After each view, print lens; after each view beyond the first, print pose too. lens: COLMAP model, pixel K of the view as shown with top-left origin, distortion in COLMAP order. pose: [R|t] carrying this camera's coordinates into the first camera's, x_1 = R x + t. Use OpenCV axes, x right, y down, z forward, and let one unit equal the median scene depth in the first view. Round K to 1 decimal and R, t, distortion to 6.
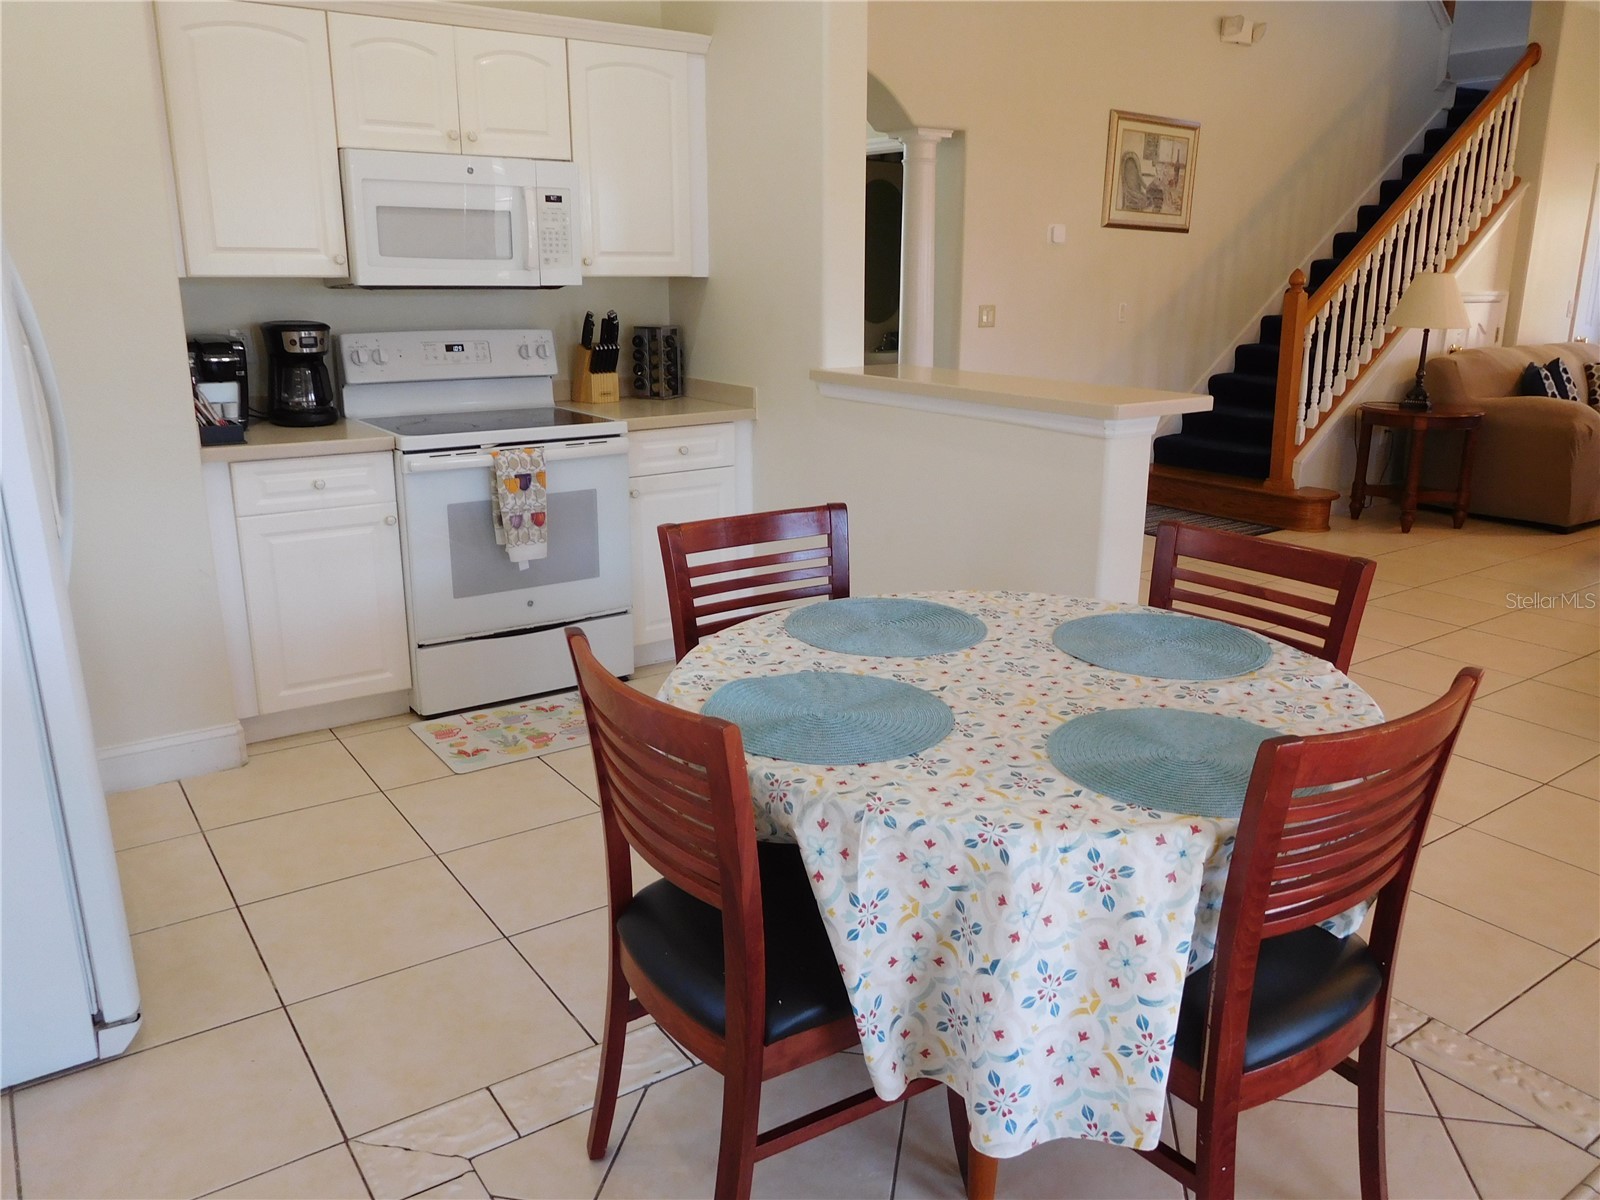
lens RADIAL K [[1192.1, 0, 800.0], [0, 1192.1, 600.0], [0, 0, 1]] dist [-0.021489, 0.004405]
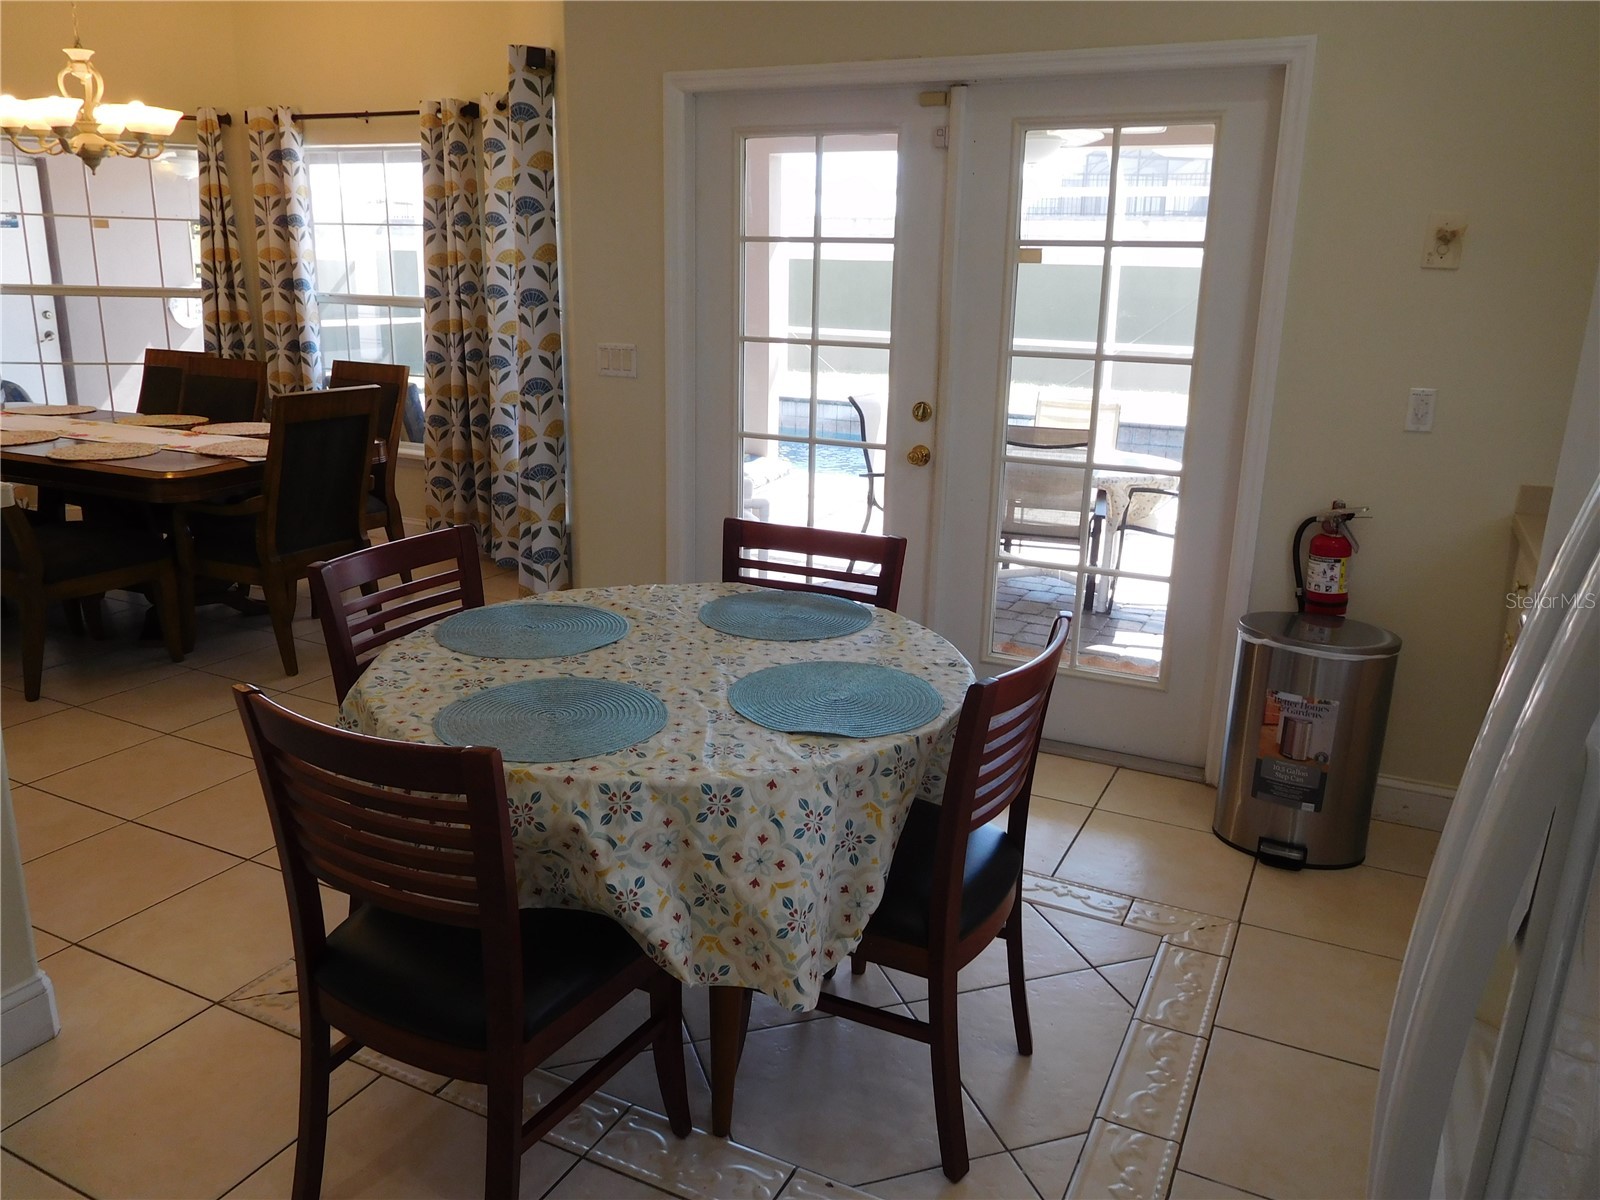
lens RADIAL K [[1192.1, 0, 800.0], [0, 1192.1, 600.0], [0, 0, 1]] dist [-0.021489, 0.004405]
pose [[-0.498155, -0.242079, 0.832610, -0.791519], [0.201742, 0.901527, 0.382819, -0.386072], [-0.843293, 0.358675, -0.400262, 1.275573]]
